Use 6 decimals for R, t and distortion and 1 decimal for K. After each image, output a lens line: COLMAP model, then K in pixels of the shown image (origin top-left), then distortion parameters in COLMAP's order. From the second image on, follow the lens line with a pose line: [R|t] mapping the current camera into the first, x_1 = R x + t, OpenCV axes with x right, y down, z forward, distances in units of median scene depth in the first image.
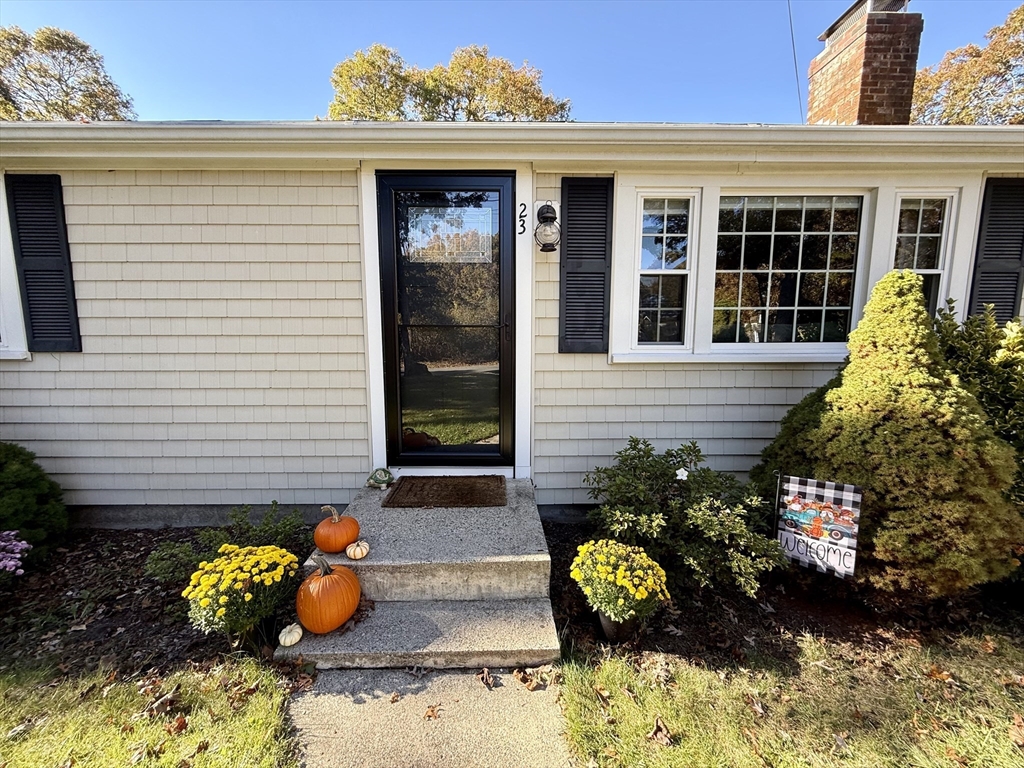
lens RADIAL K [[408.7, 0, 510.6], [0, 408.7, 383.1], [0, 0, 1]] dist [0.000955, -0.000133]
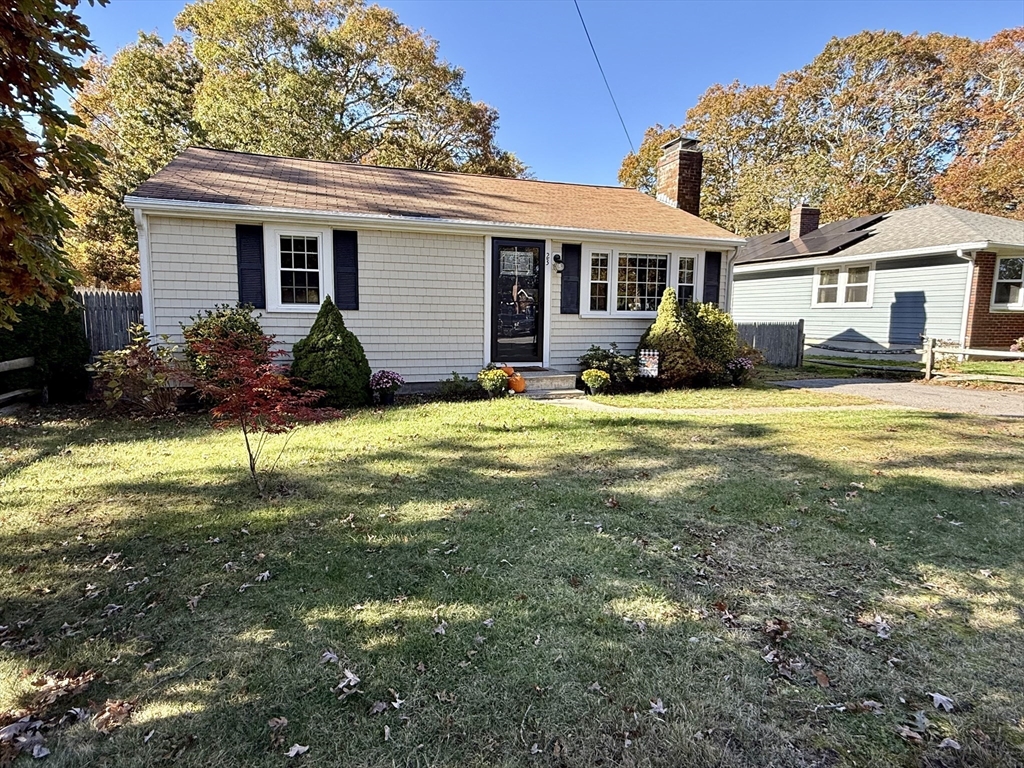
lens RADIAL K [[563.2, 0, 513.3], [0, 563.2, 385.0], [0, 0, 1]] dist [0.000964, -0.000214]
pose [[0.951033, -0.024825, 0.308090, -1.226279], [0.024327, 0.999689, 0.005459, 0.333790], [-0.308129, 0.002303, 0.951342, -2.157960]]
